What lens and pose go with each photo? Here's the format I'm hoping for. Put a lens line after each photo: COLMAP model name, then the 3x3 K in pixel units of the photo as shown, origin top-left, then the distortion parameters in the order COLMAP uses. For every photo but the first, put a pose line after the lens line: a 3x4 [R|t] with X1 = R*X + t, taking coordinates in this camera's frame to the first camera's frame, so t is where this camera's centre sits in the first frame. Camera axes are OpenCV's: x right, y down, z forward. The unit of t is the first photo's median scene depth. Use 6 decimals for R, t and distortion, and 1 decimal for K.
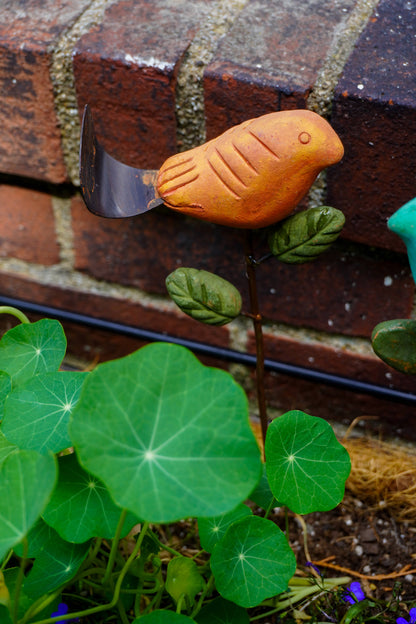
lens RADIAL K [[1224.1, 0, 209.5], [0, 1224.1, 313.1], [0, 0, 1]] dist [0.007446, 0.000000]
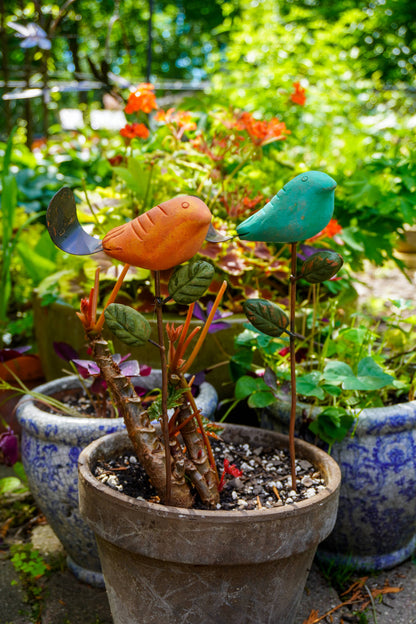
lens RADIAL K [[840.2, 0, 209.6], [0, 840.2, 308.2], [0, 0, 1]] dist [0.008893, 0.000000]
pose [[0.967483, 0.090945, -0.236021, 0.359695], [-0.181451, 0.899644, -0.397136, 0.385798], [0.176217, 0.427049, 0.886892, 0.089579]]
